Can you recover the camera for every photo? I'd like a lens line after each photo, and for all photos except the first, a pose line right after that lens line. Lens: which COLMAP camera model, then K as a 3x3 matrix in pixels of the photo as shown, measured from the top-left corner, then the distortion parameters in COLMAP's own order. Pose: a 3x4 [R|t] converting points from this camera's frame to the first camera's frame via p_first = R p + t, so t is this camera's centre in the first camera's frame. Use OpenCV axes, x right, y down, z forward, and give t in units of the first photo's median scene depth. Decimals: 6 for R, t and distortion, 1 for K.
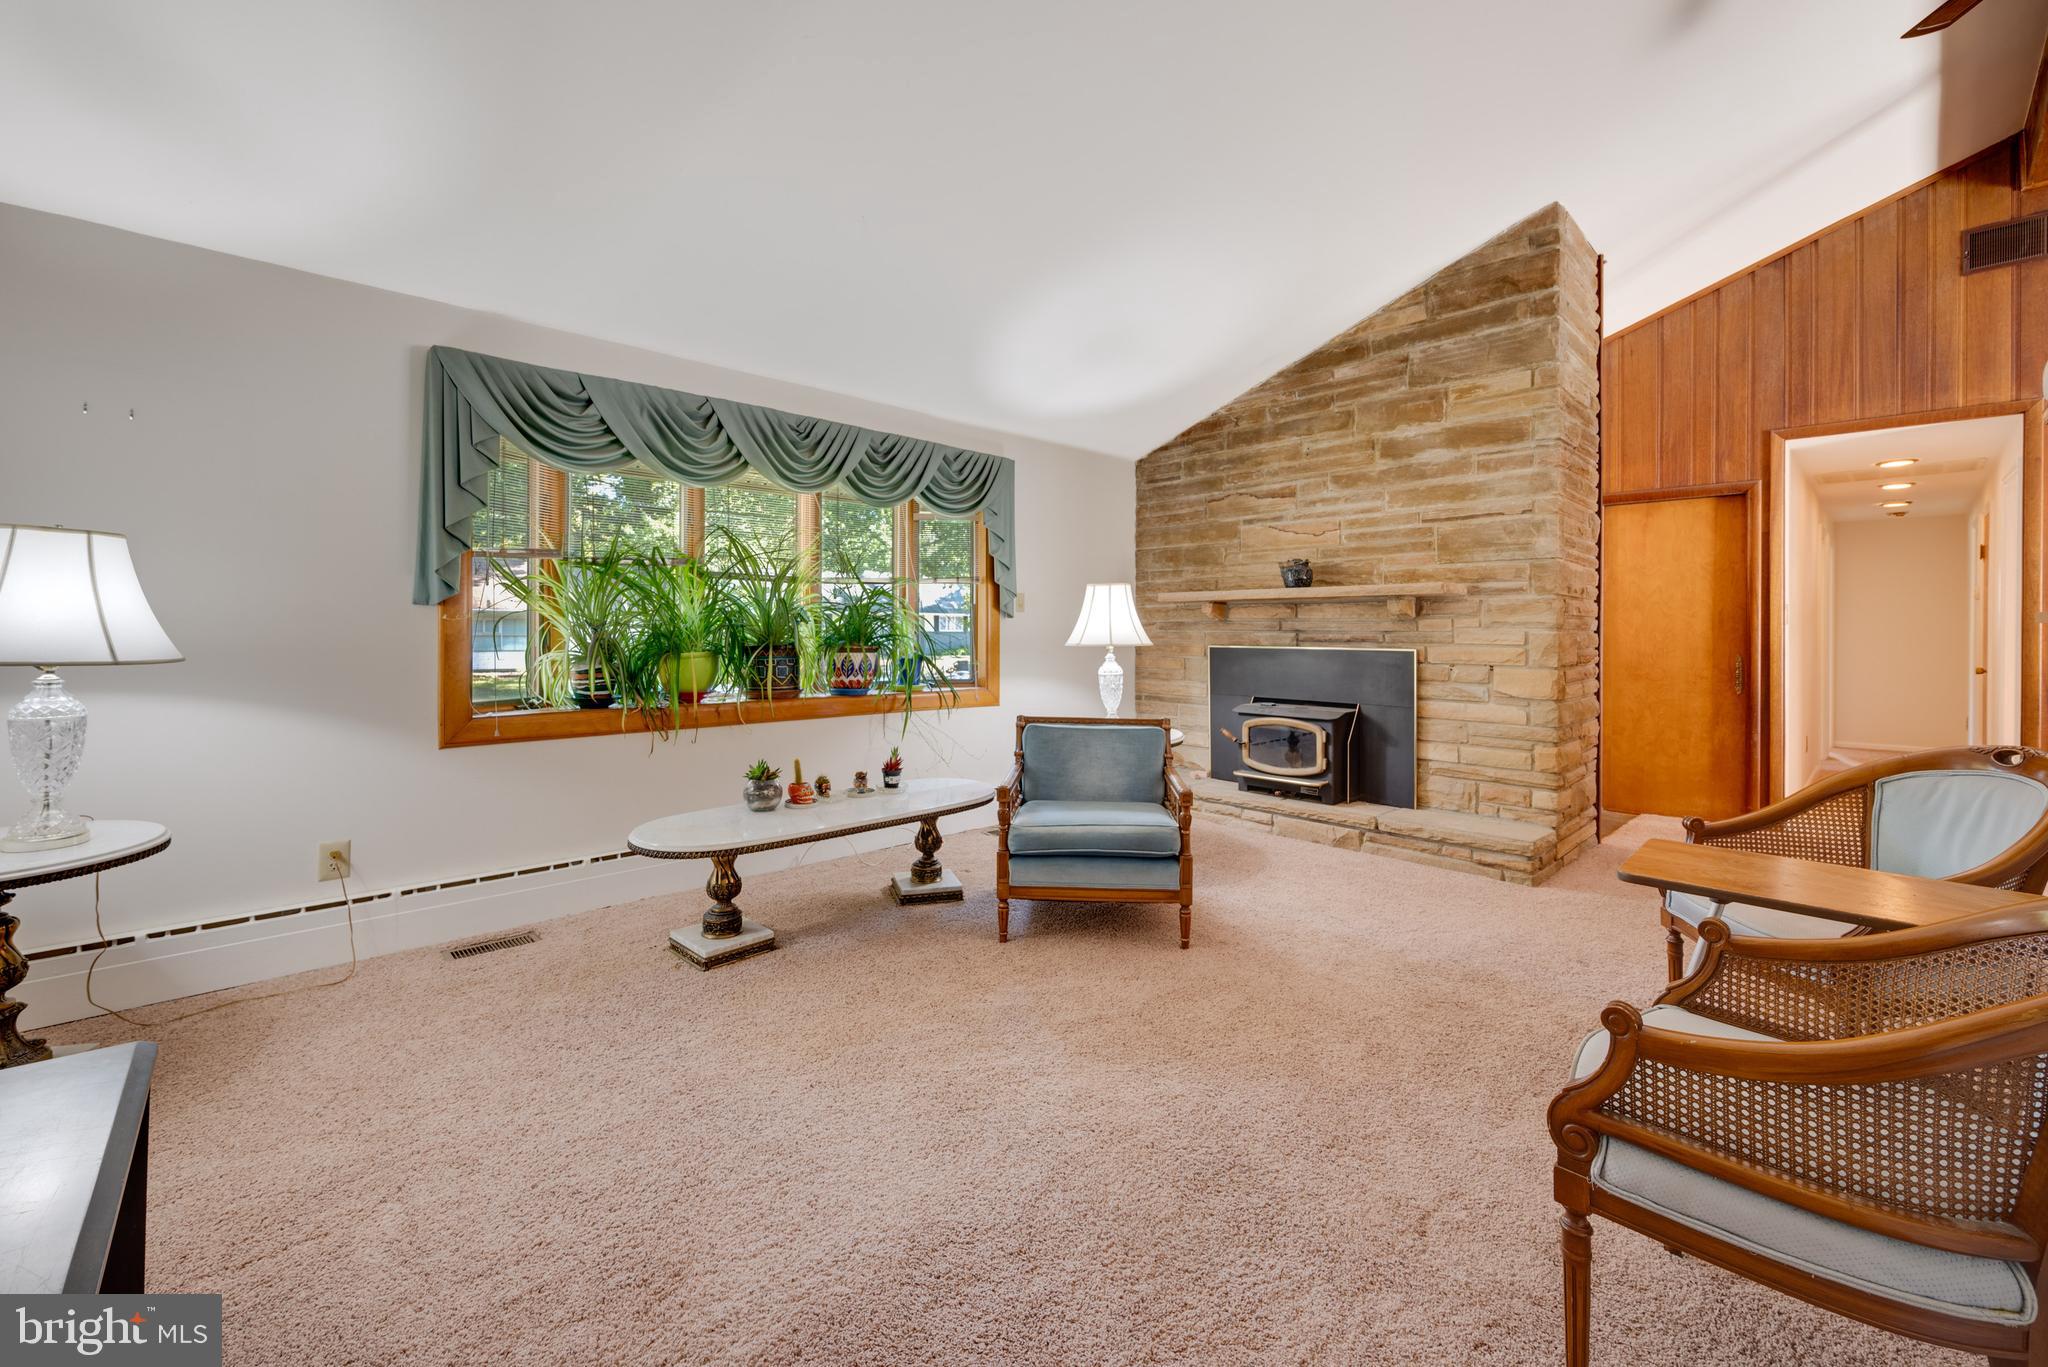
lens RADIAL K [[834.9, 0, 1029.3], [0, 834.9, 648.7], [0, 0, 1]] dist [-0.003229, -0.000392]
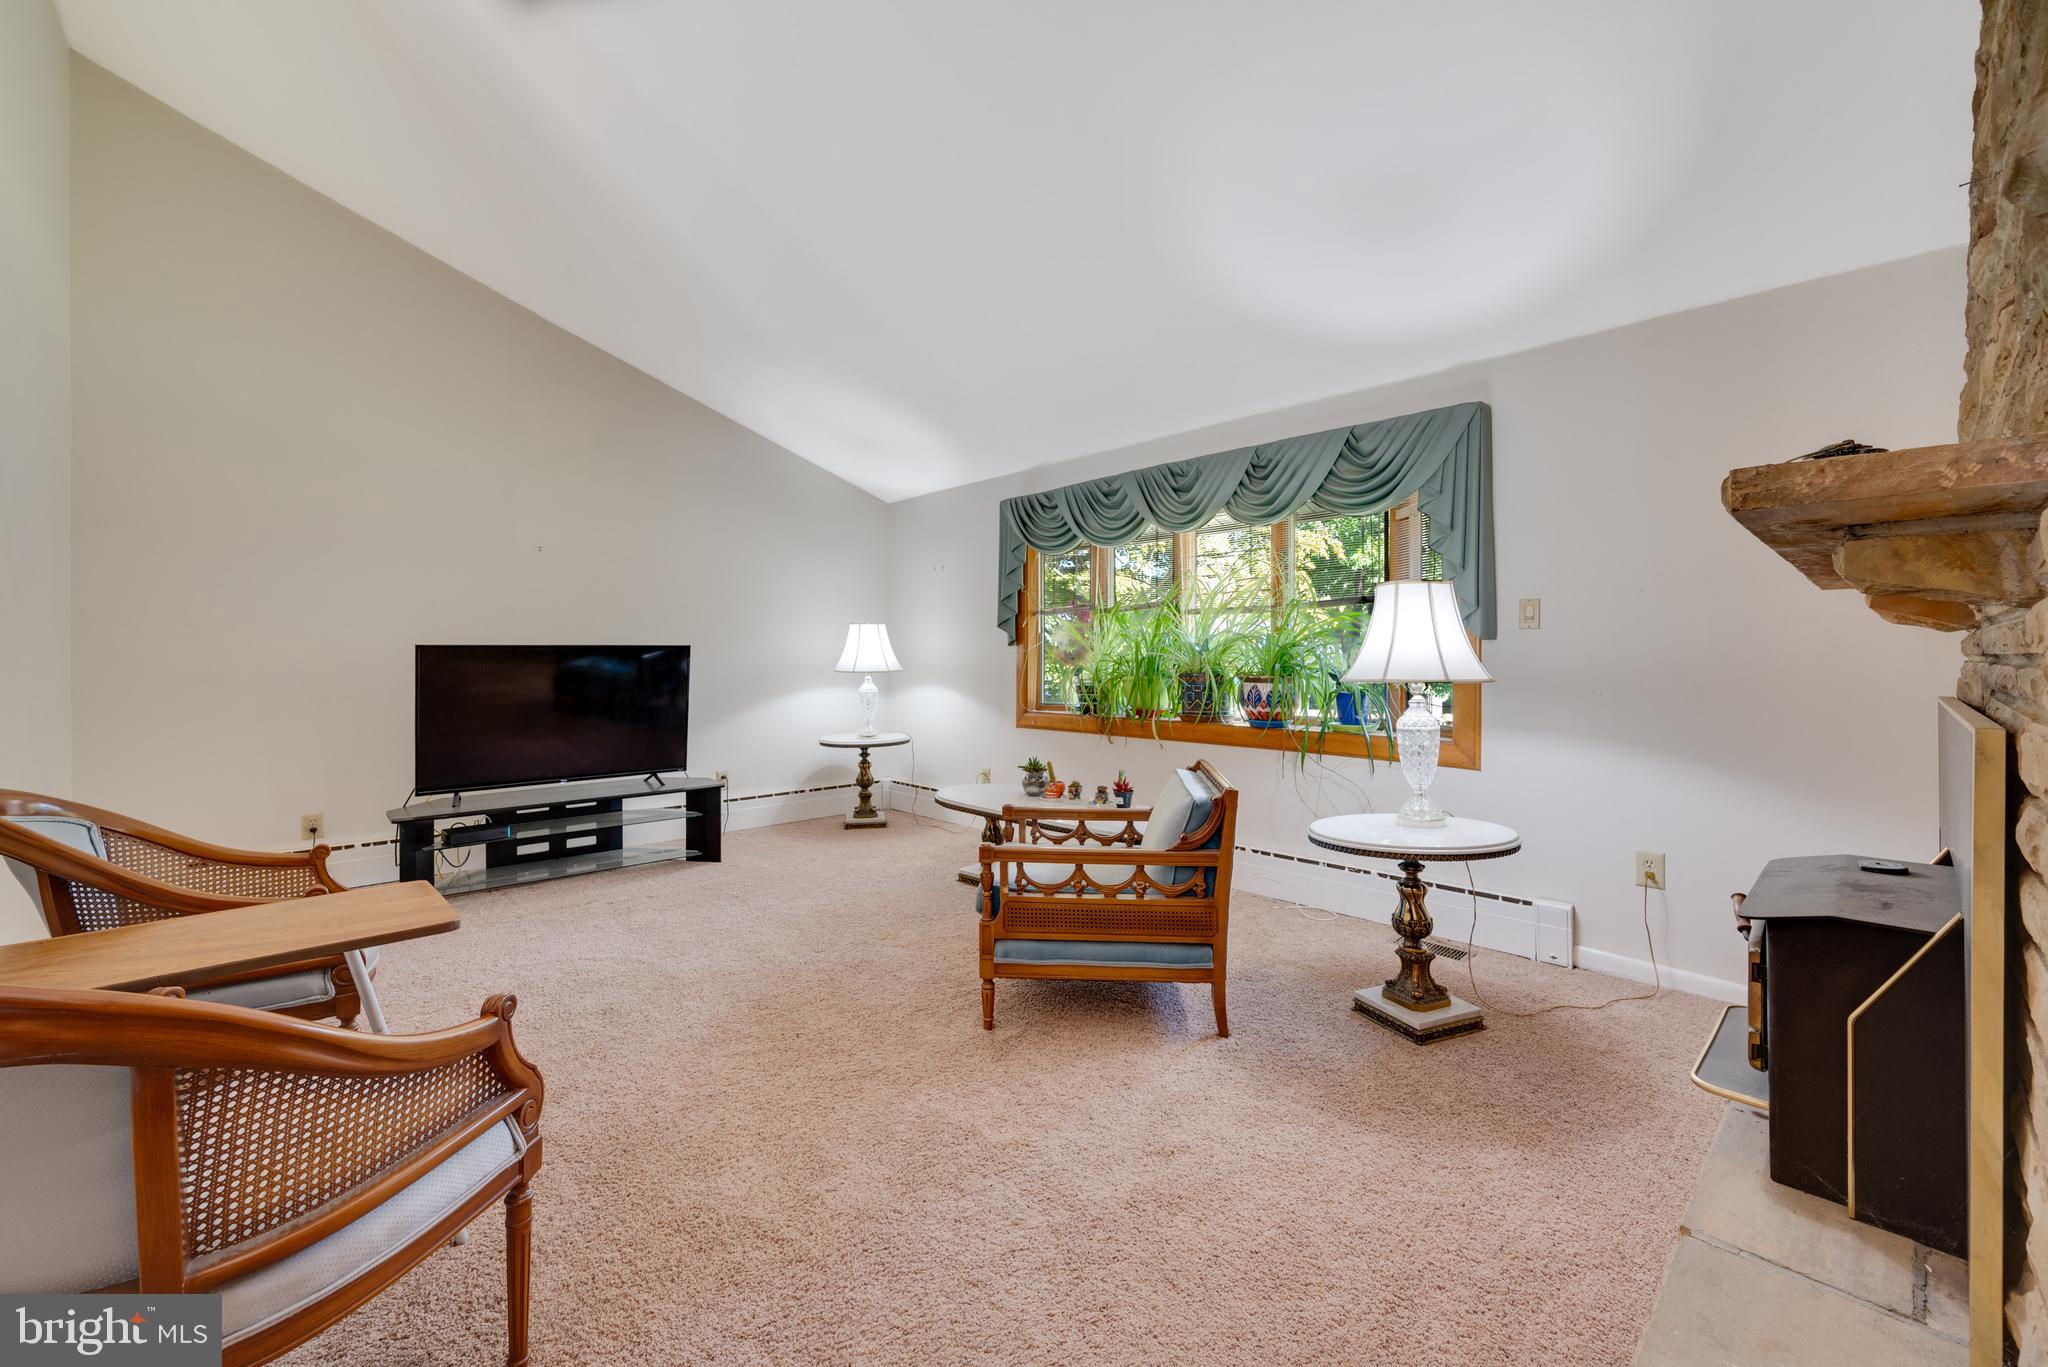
lens RADIAL K [[834.9, 0, 1029.3], [0, 834.9, 648.7], [0, 0, 1]] dist [-0.003229, -0.000392]
pose [[-0.008367, -0.018704, -0.999790, 0.870068], [-0.022745, 0.999570, -0.018509, -0.011339], [0.999706, 0.022585, -0.008789, 0.871381]]
